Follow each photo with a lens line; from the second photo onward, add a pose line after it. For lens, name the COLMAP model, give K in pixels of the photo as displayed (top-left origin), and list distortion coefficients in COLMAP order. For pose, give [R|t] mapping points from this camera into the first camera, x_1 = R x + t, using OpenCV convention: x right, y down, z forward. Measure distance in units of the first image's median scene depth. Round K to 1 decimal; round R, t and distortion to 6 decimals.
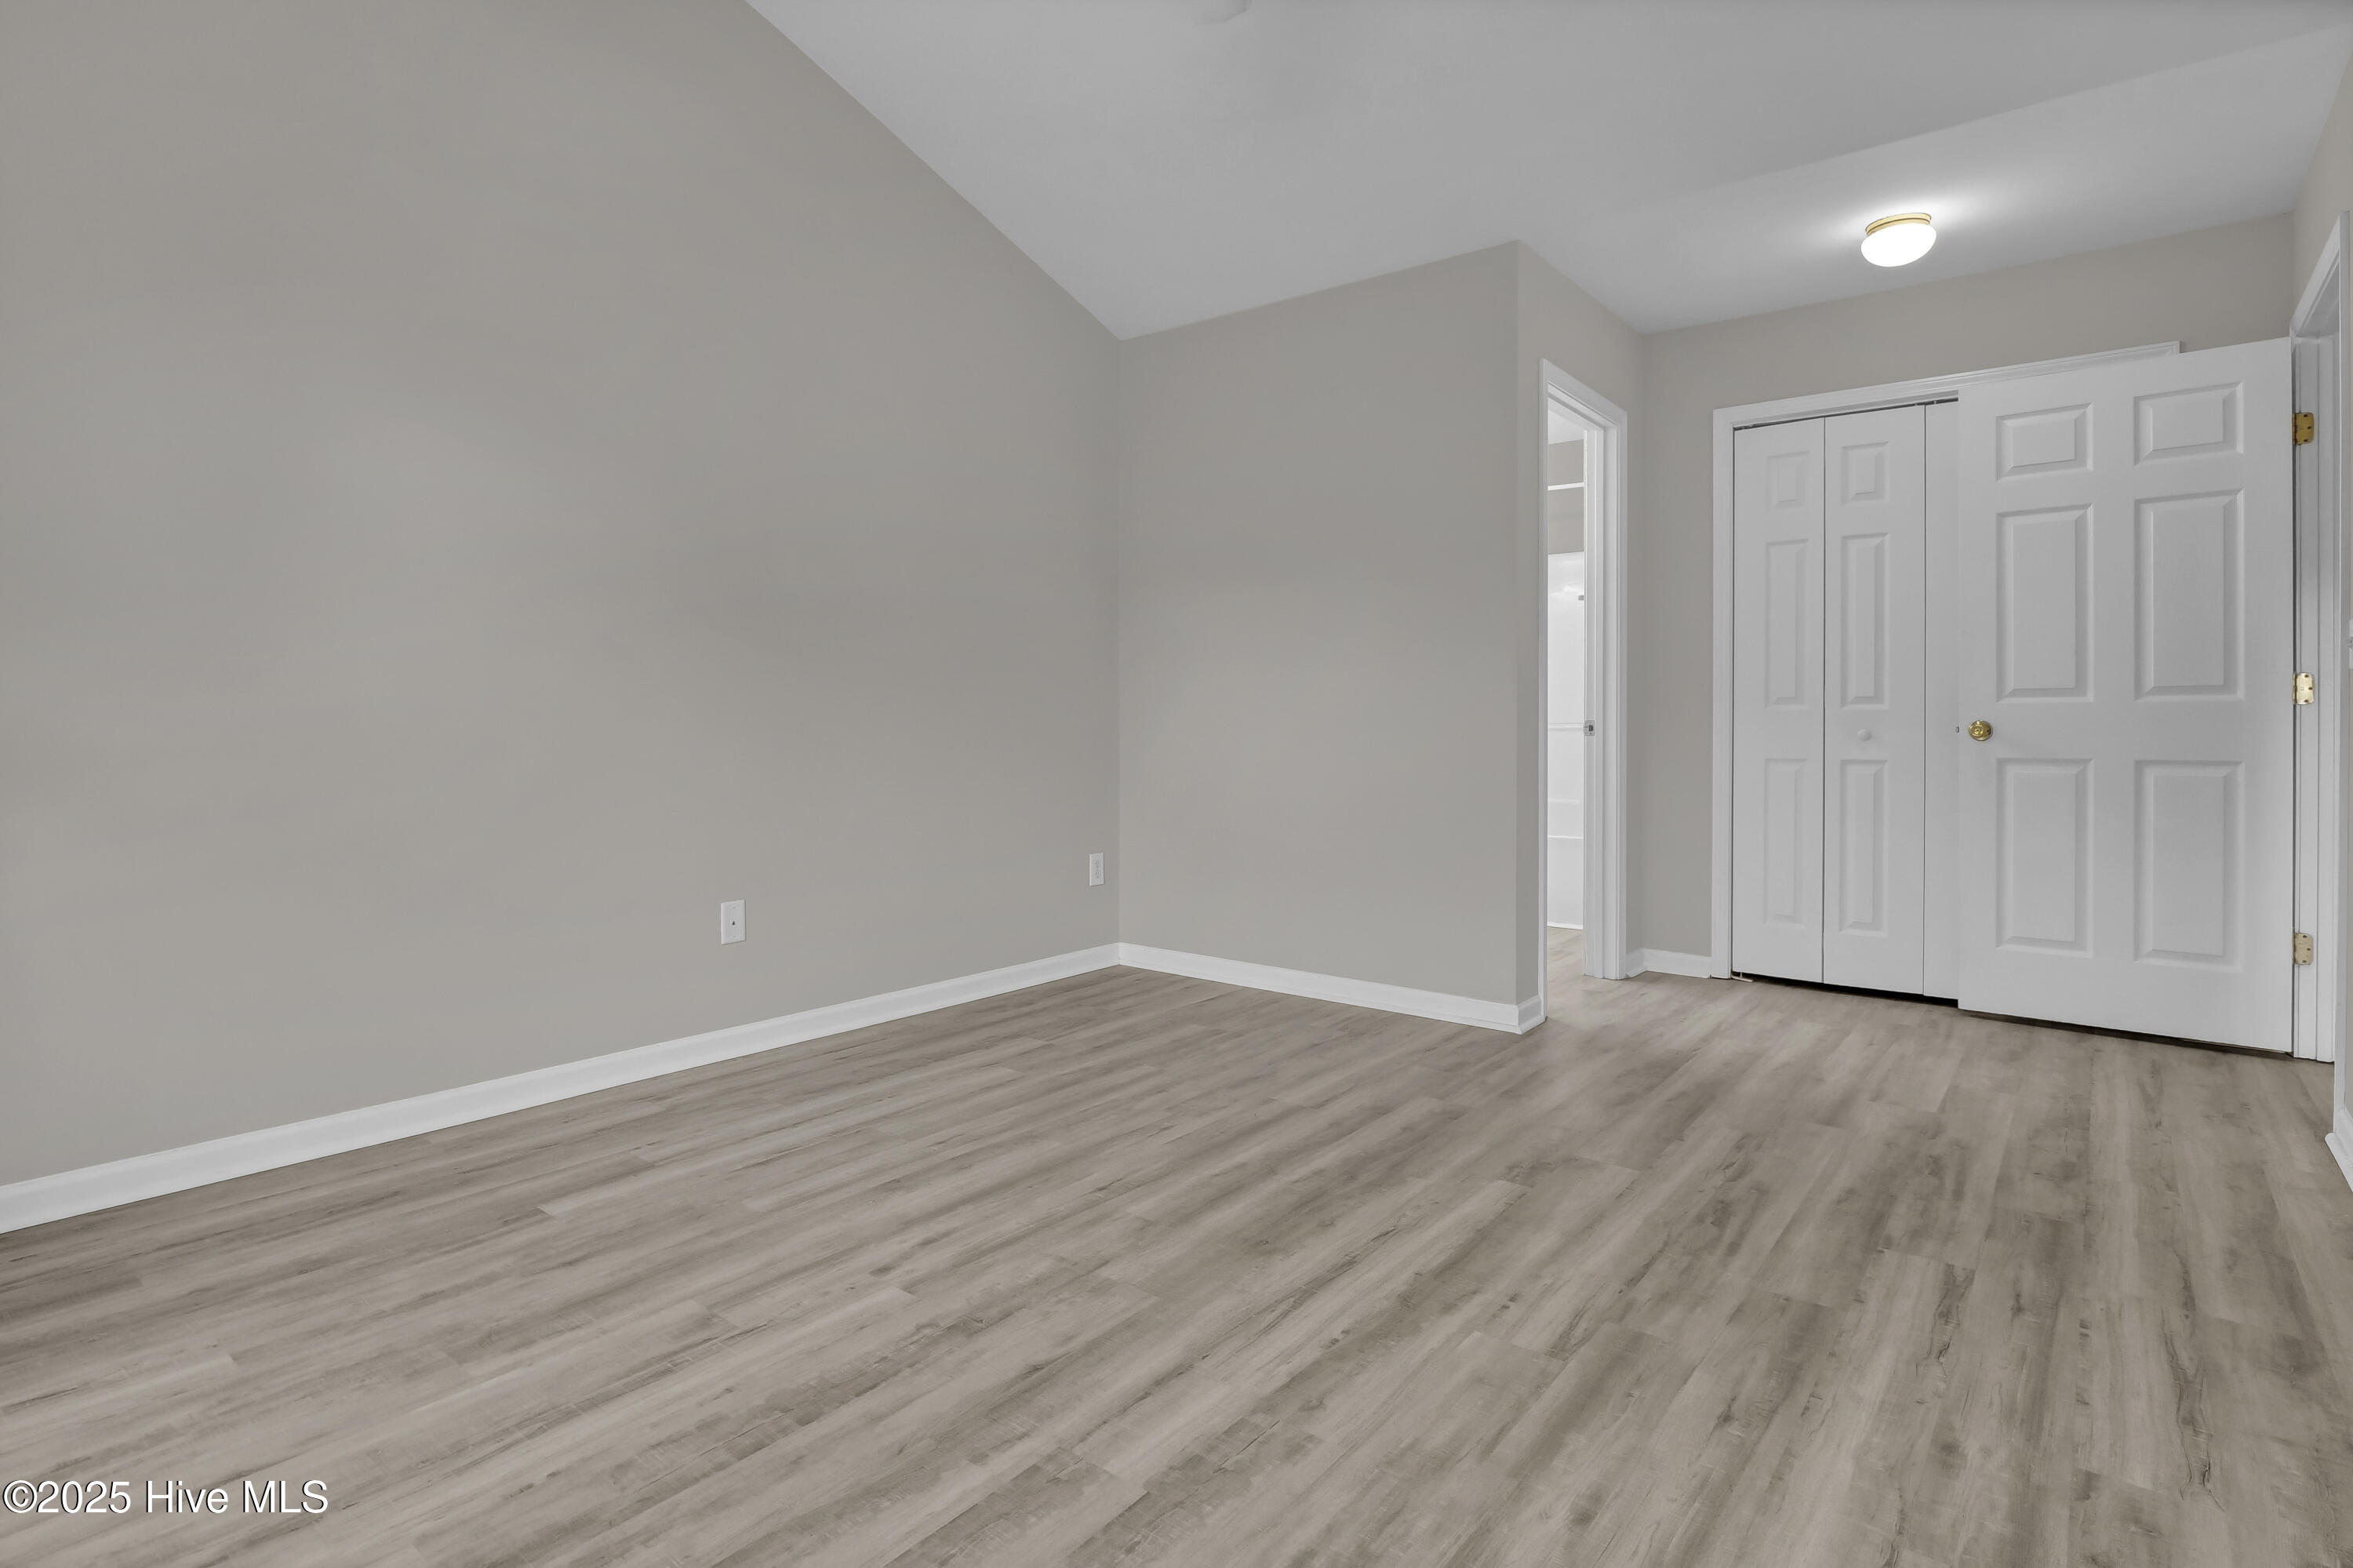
lens RADIAL K [[1177.4, 0, 1174.8], [0, 1177.4, 738.2], [0, 0, 1]] dist [-0.004966, -0.001122]
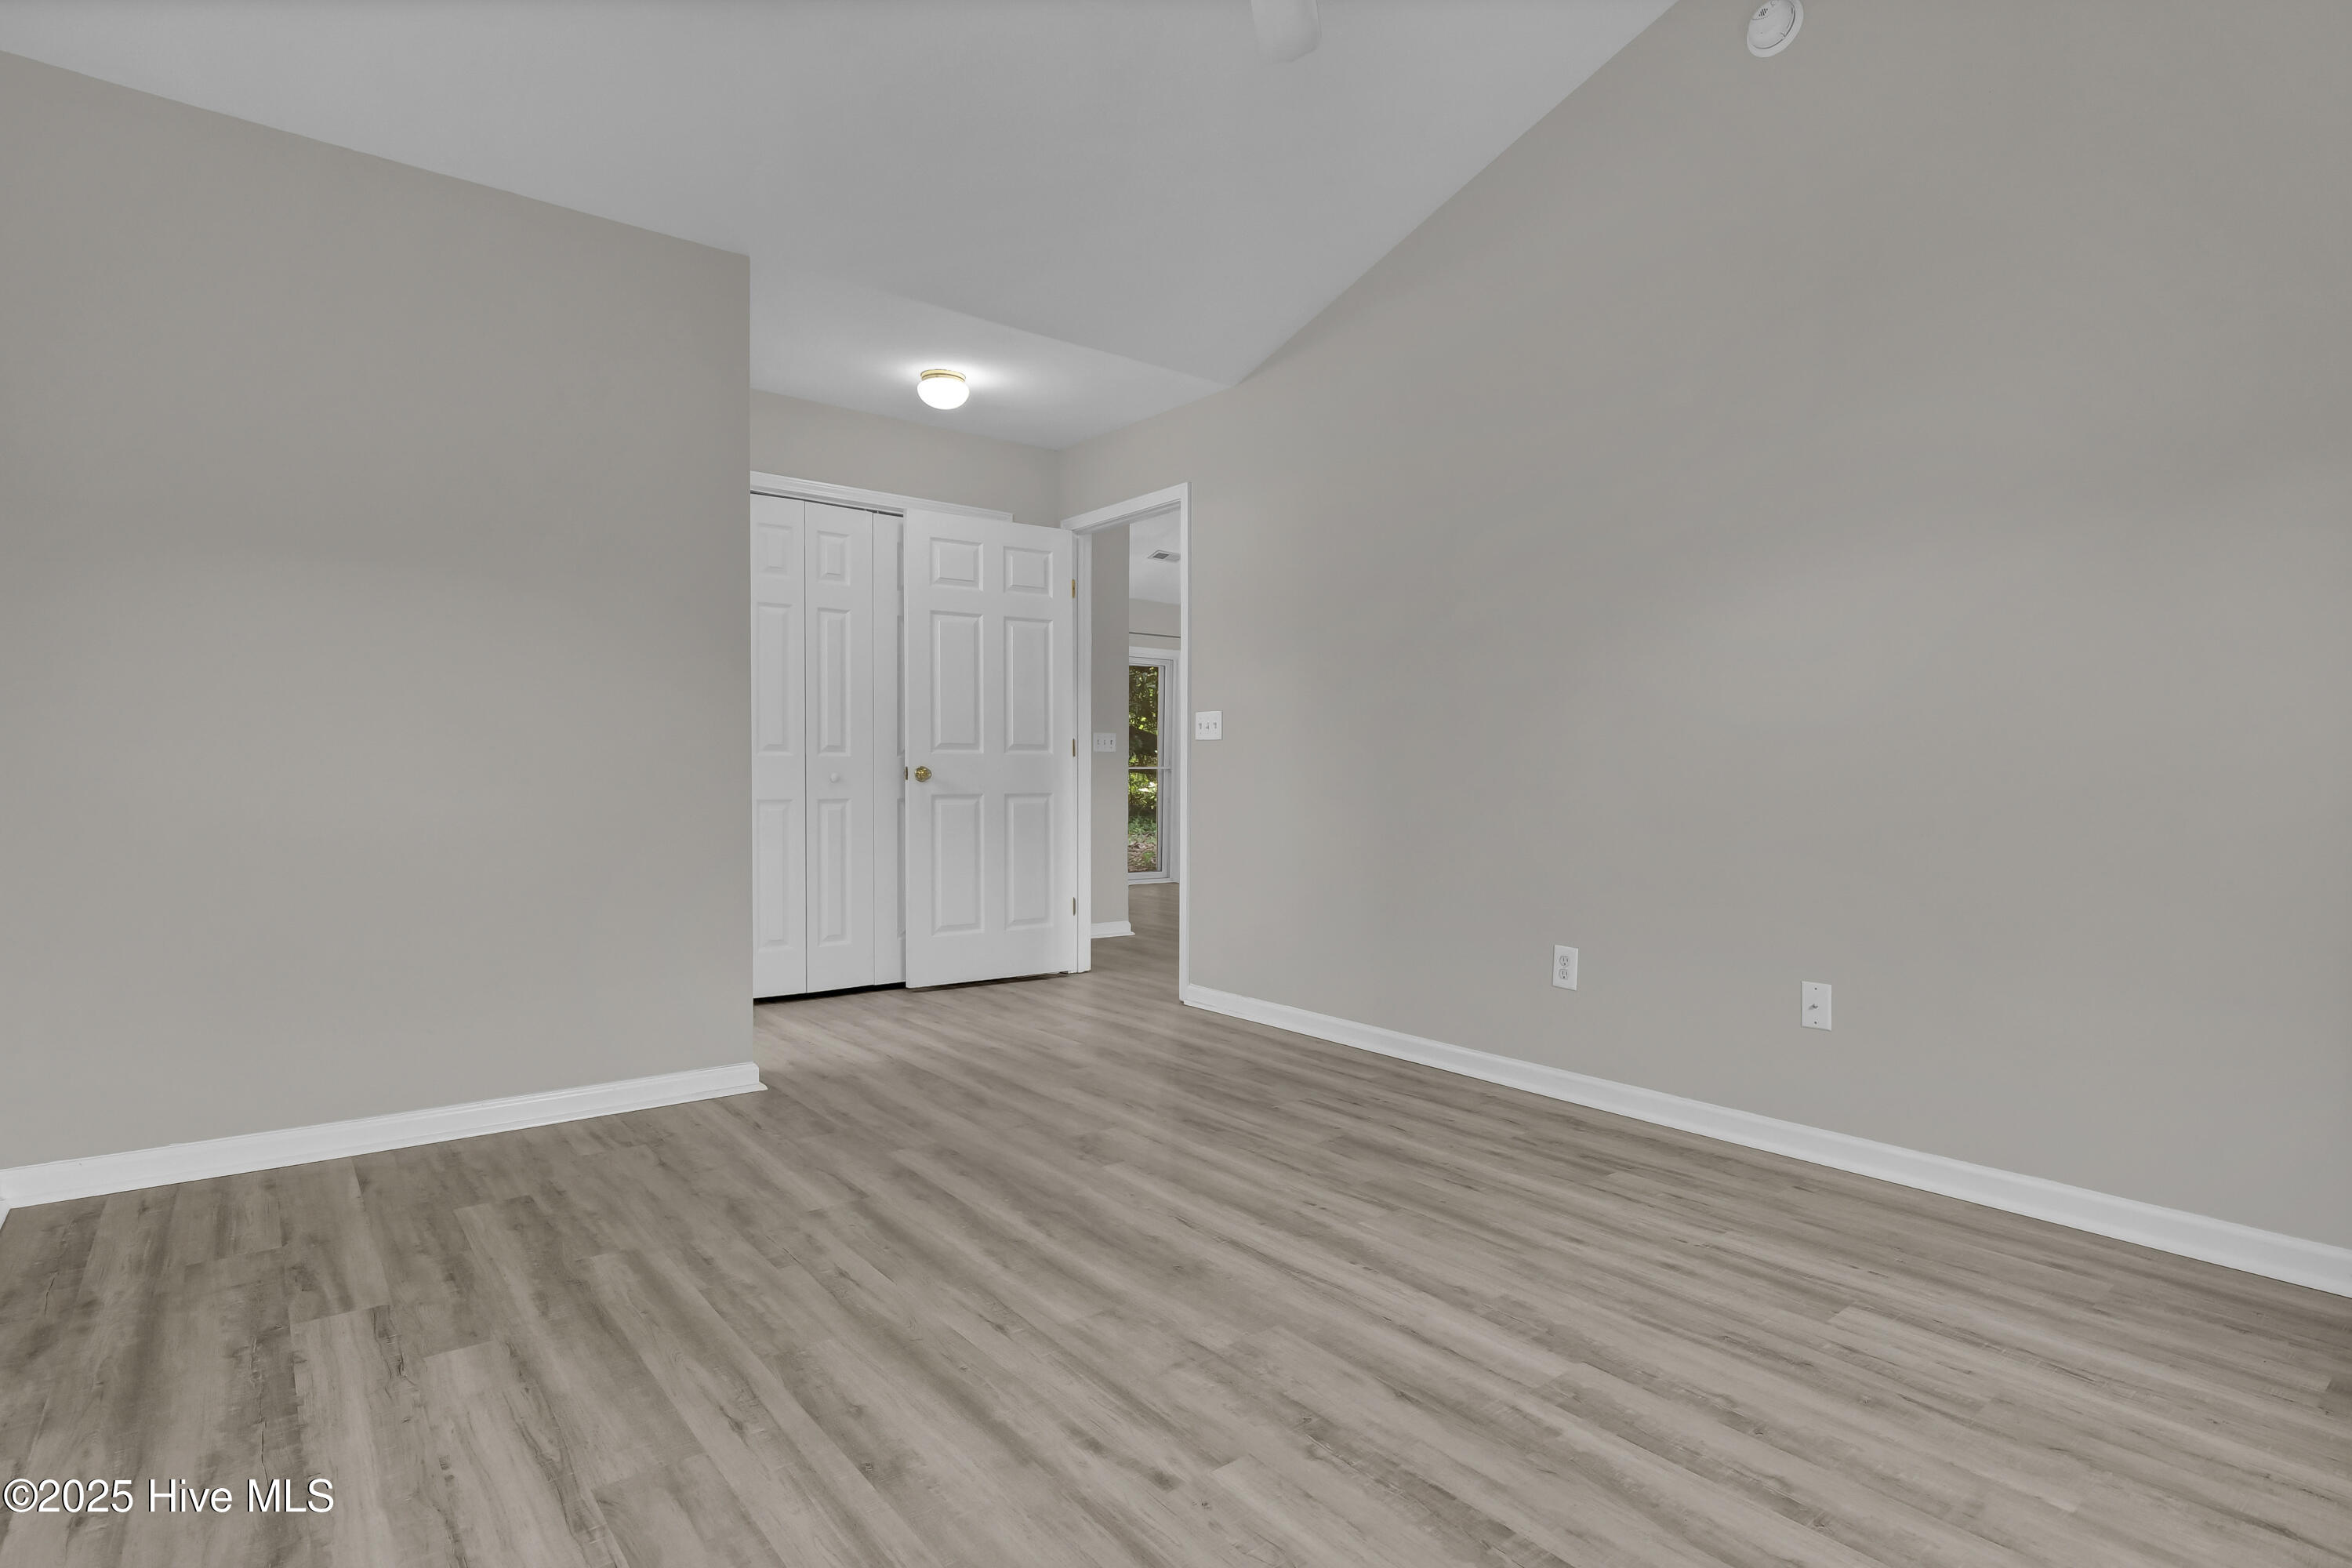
lens RADIAL K [[1169.3, 0, 1158.5], [0, 1169.3, 766.5], [0, 0, 1]] dist [-0.009487, -0.001127]
pose [[0.233267, 0.004751, 0.972401, -0.836106], [0.006460, 0.999958, -0.006435, -0.007235], [-0.972391, 0.007783, 0.233227, 0.693140]]
